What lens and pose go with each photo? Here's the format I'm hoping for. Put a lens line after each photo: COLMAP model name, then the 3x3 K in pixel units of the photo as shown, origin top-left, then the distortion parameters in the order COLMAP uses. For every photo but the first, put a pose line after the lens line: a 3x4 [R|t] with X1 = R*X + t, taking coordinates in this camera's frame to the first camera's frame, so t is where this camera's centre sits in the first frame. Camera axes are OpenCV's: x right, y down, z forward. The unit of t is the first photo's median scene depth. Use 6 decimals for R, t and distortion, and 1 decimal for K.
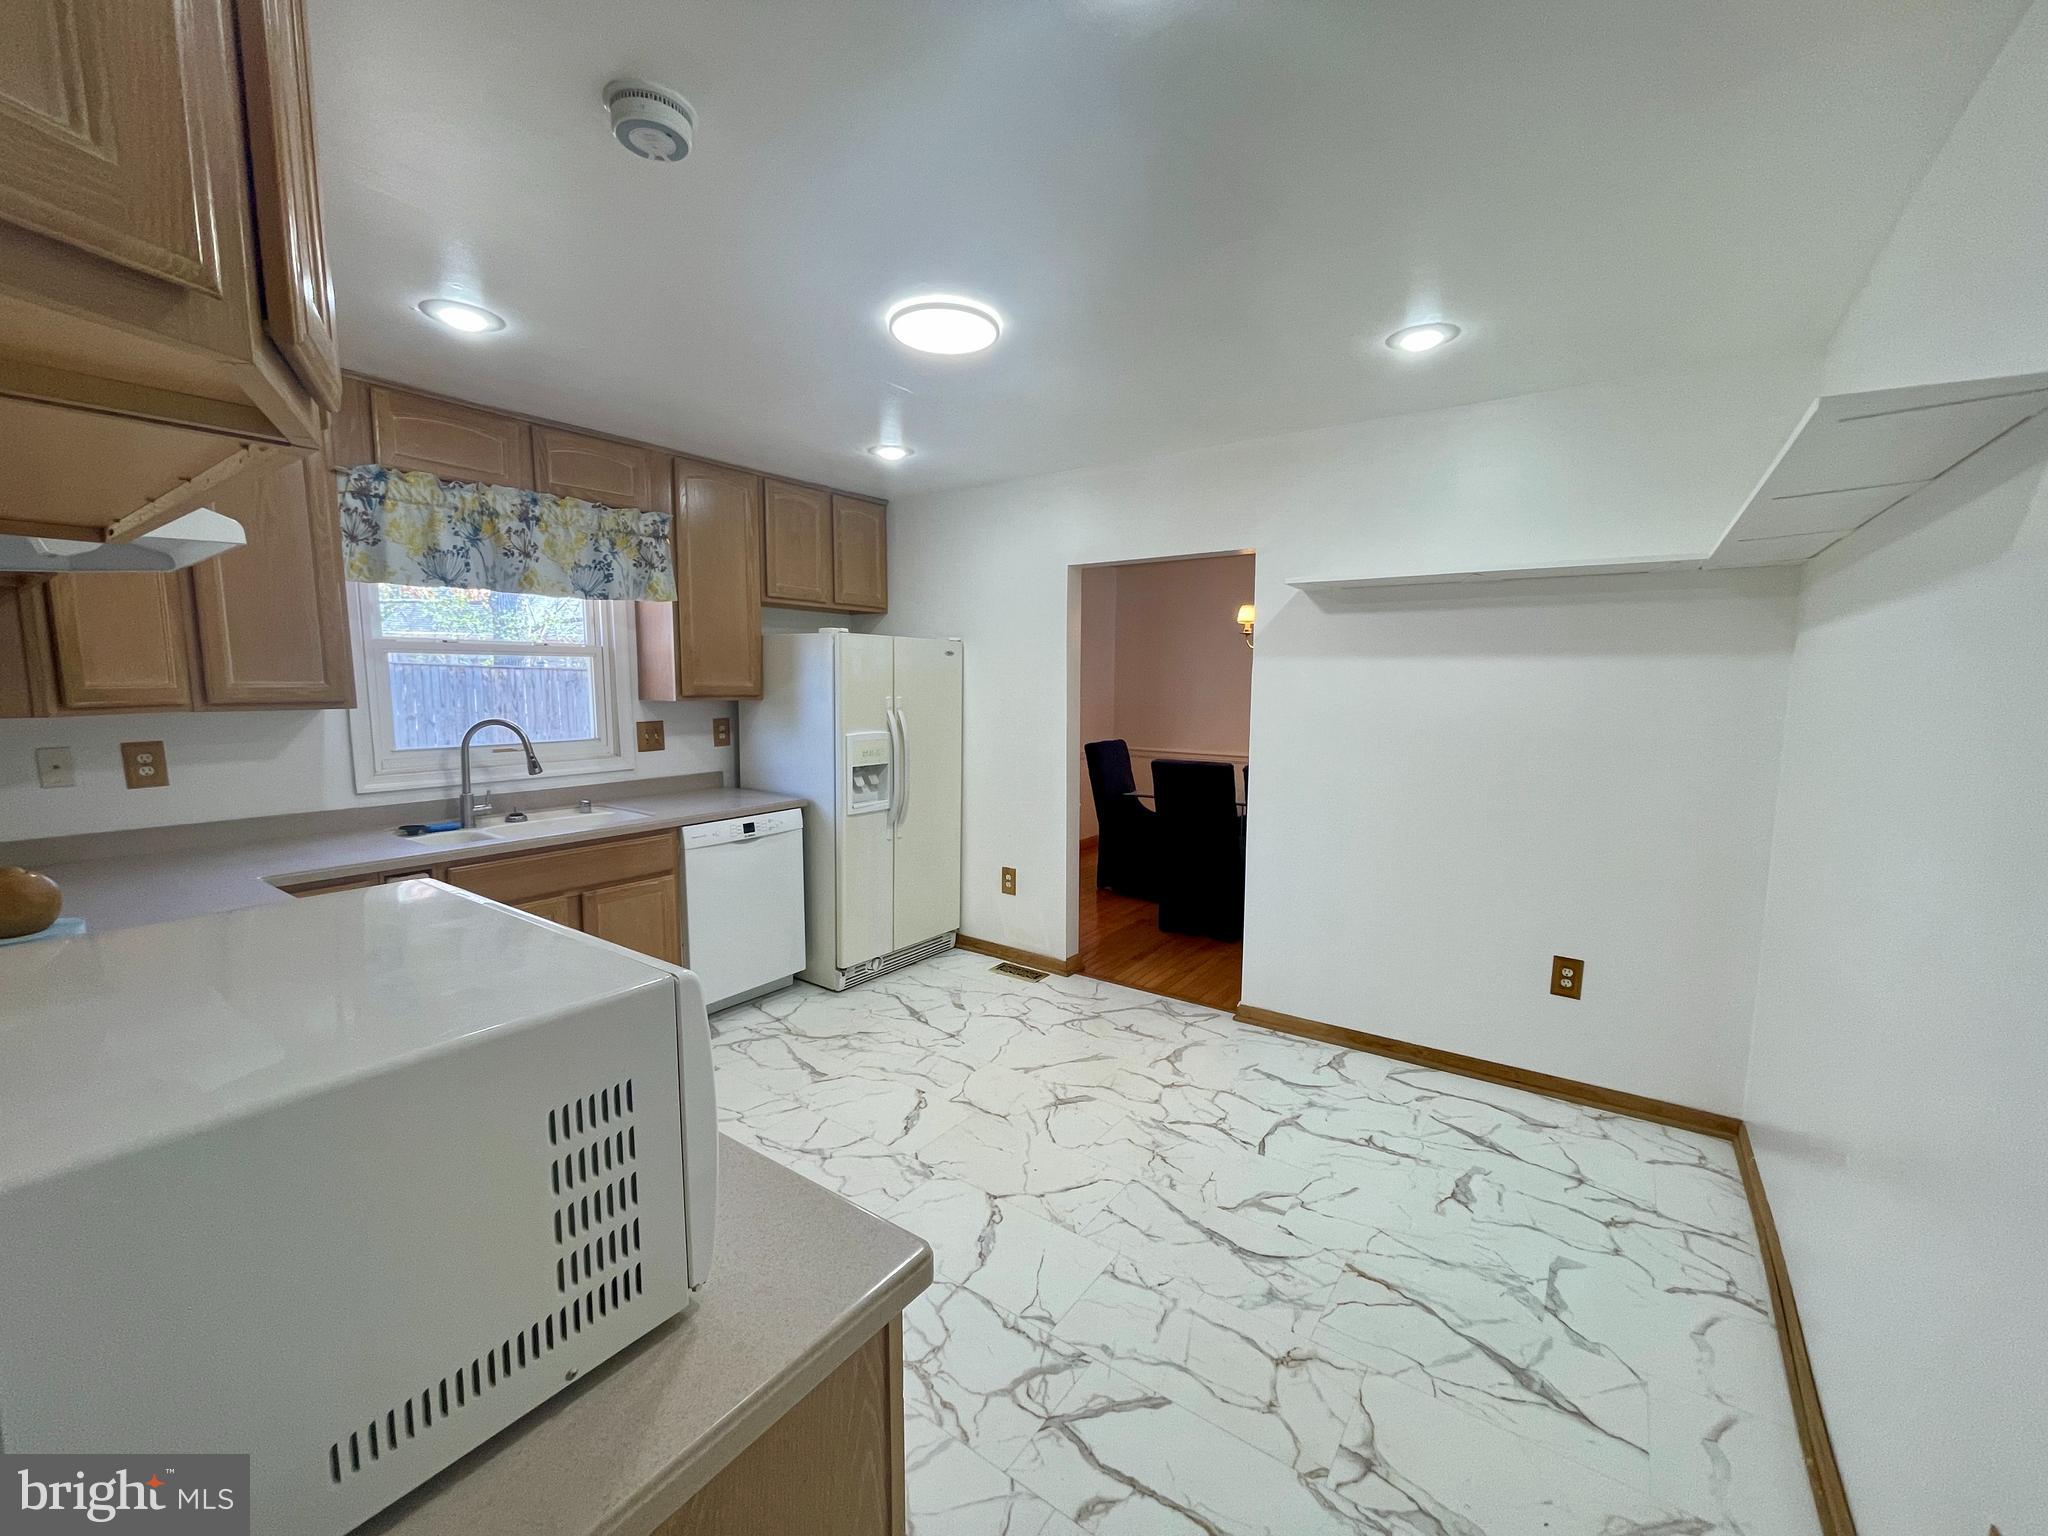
lens RADIAL K [[825.9, 0, 1024.0], [0, 825.9, 768.0], [0, 0, 1]] dist [0.002081, -0.000014]
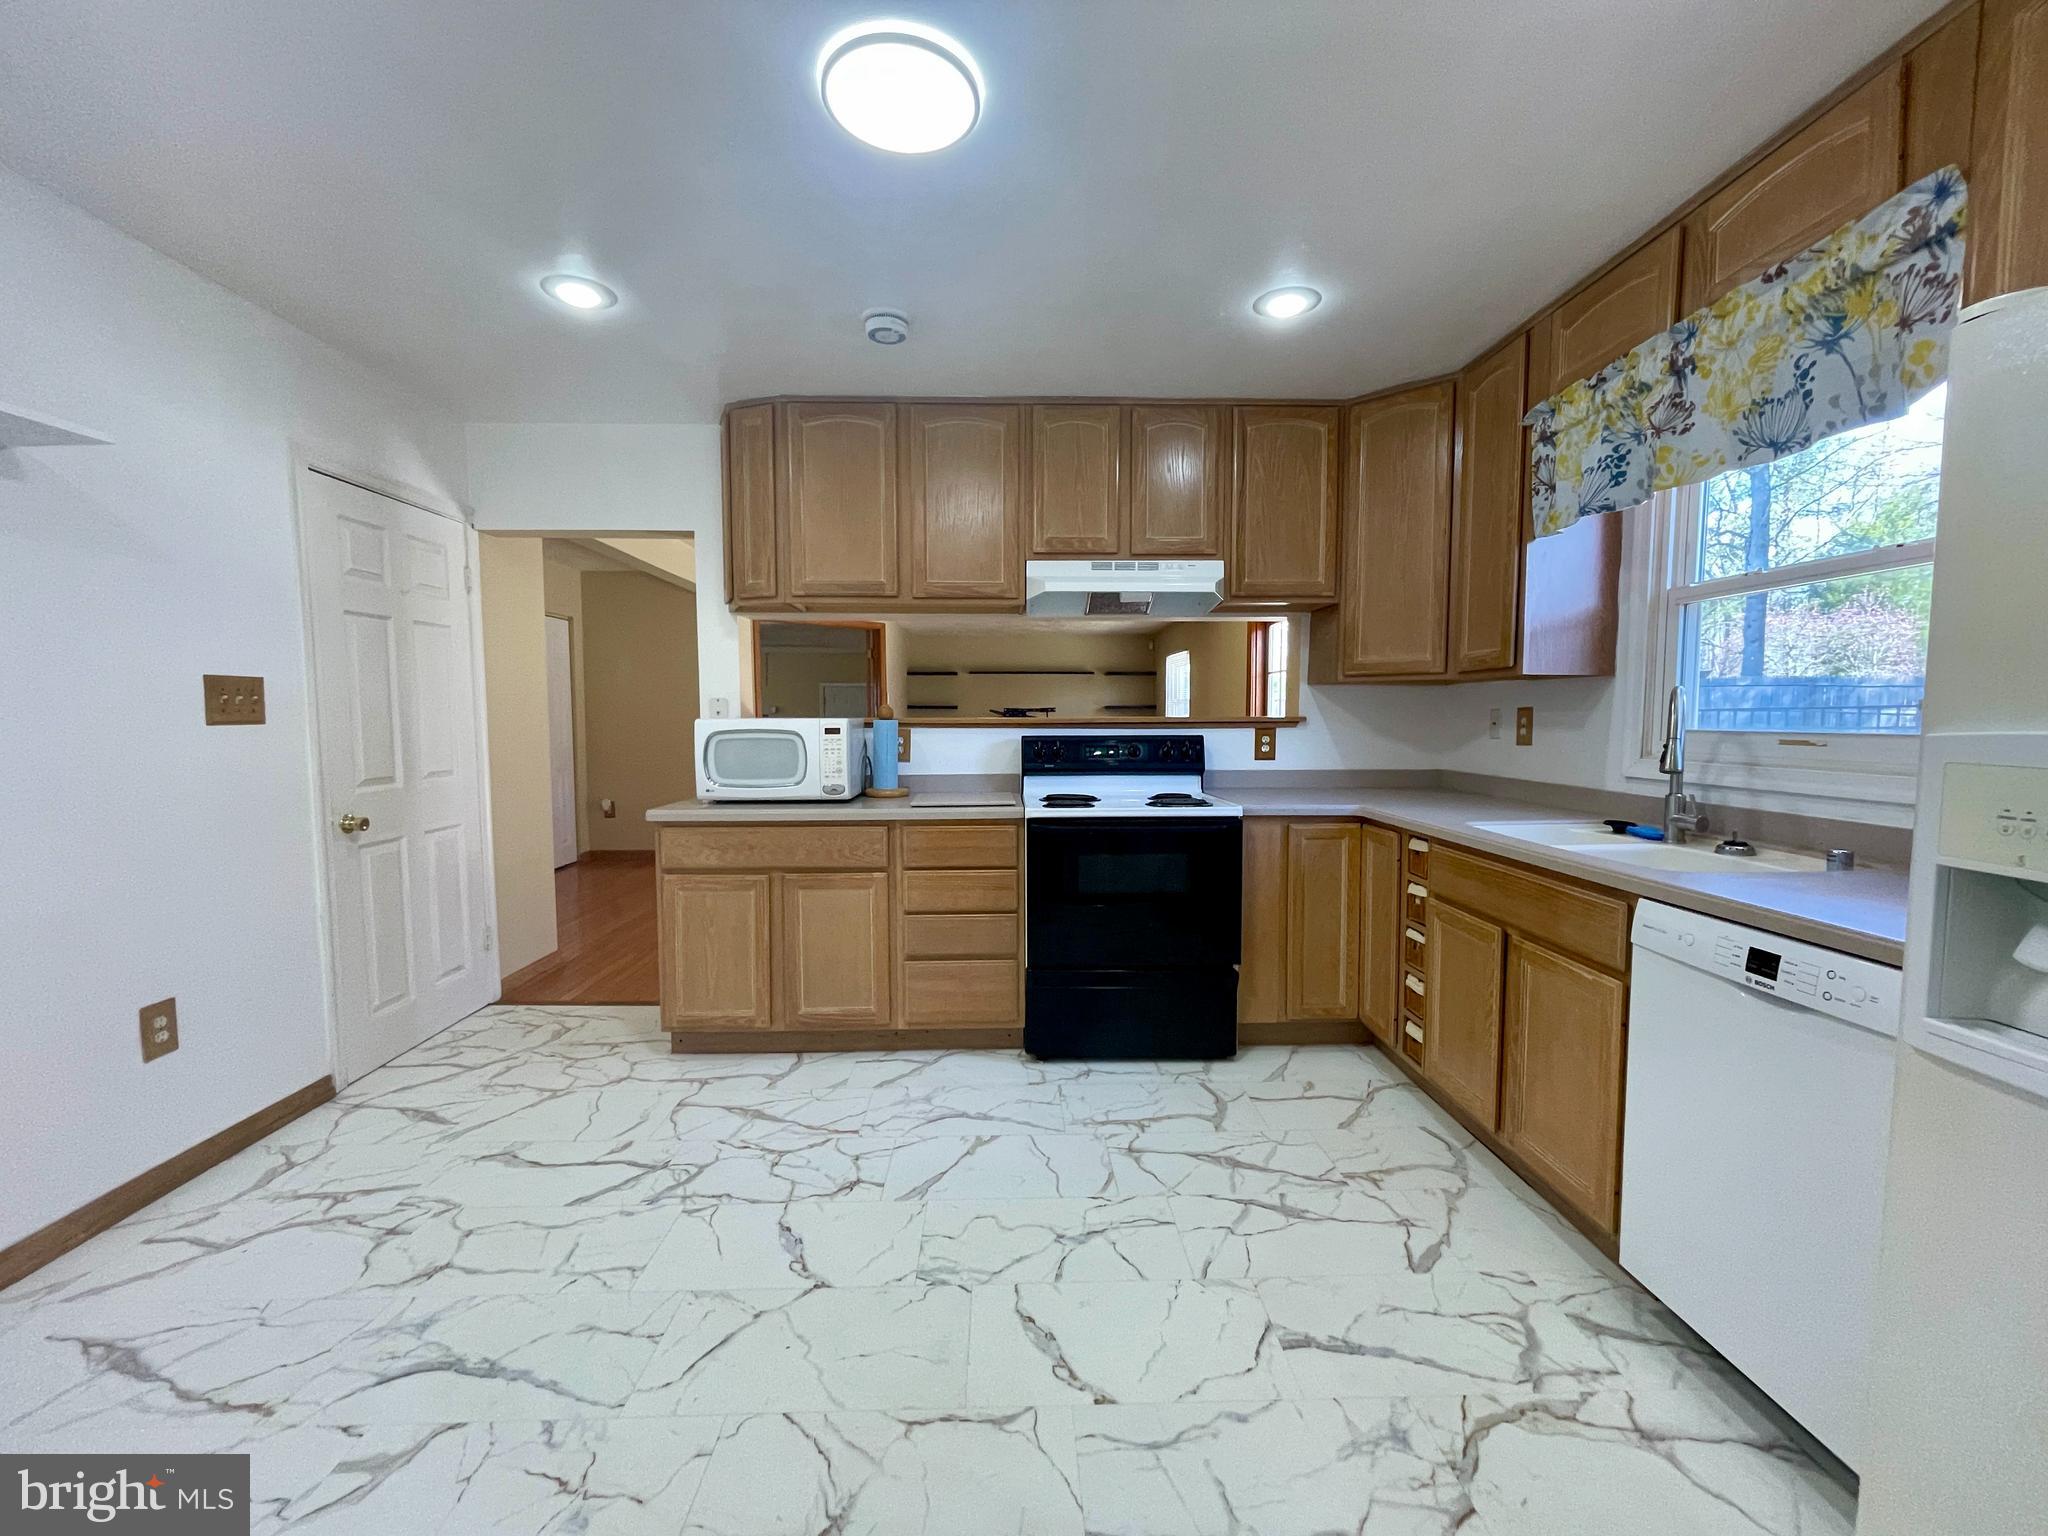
lens RADIAL K [[825.9, 0, 1024.0], [0, 825.9, 768.0], [0, 0, 1]] dist [0.002081, -0.000014]
pose [[-0.792906, 0.034743, -0.608353, 0.234398], [-0.069217, 0.986776, 0.146571, -0.068213], [0.605400, 0.158325, -0.780015, 1.473180]]
